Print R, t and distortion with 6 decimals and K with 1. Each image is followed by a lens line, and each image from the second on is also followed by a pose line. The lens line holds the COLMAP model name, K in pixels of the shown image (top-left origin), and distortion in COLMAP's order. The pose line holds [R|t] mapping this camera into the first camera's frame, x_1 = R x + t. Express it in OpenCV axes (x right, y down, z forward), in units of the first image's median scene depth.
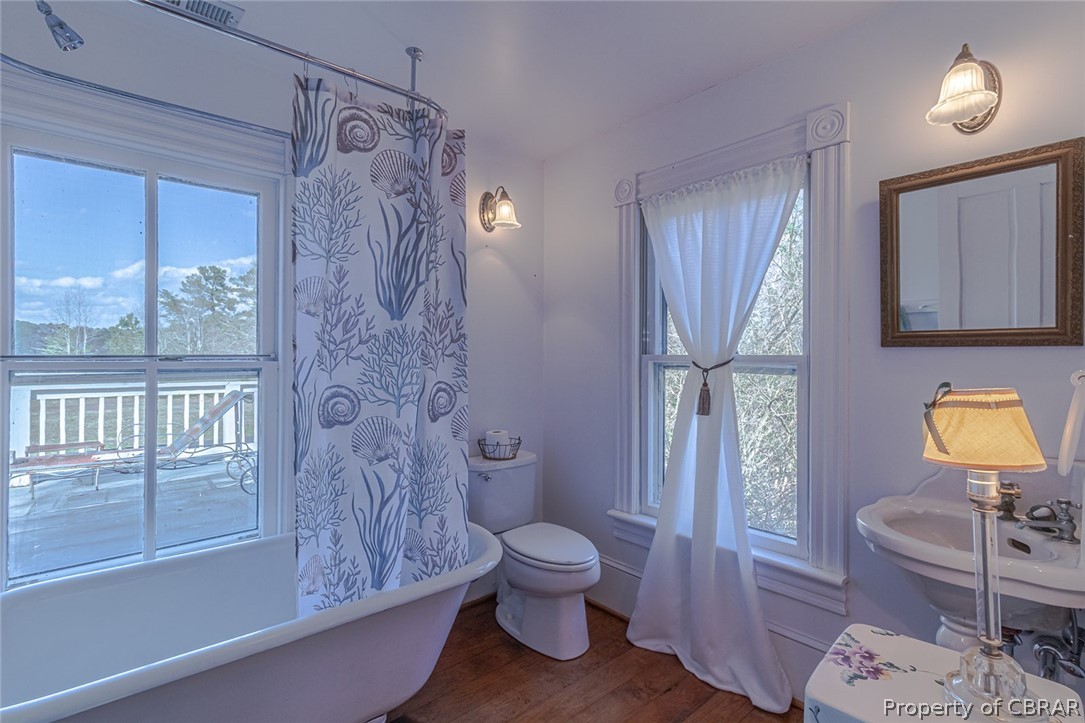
lens RADIAL K [[501.0, 0, 538.8], [0, 501.0, 356.4], [0, 0, 1]] dist [0.000996, -0.000654]
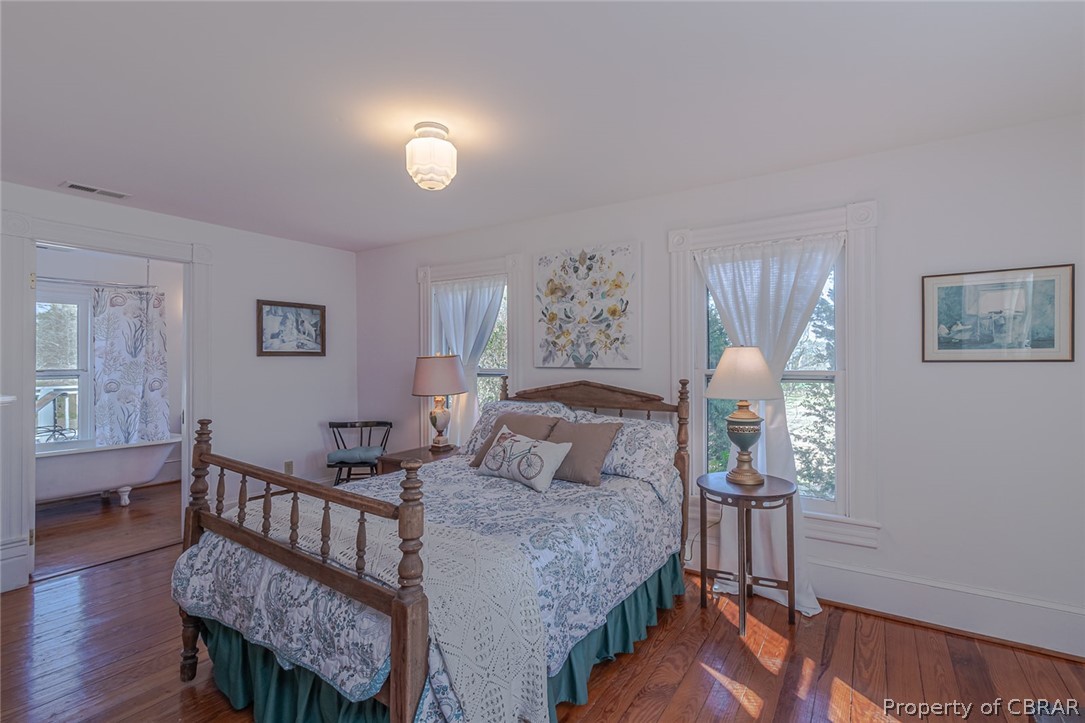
lens RADIAL K [[501.0, 0, 547.5], [0, 501.0, 361.2], [0, 0, 1]] dist [0.000996, -0.000654]
pose [[0.969401, -0.007980, 0.245353, 1.456944], [0.010633, 0.999898, -0.009490, 0.003104], [-0.245253, 0.011809, 0.969387, -2.677325]]
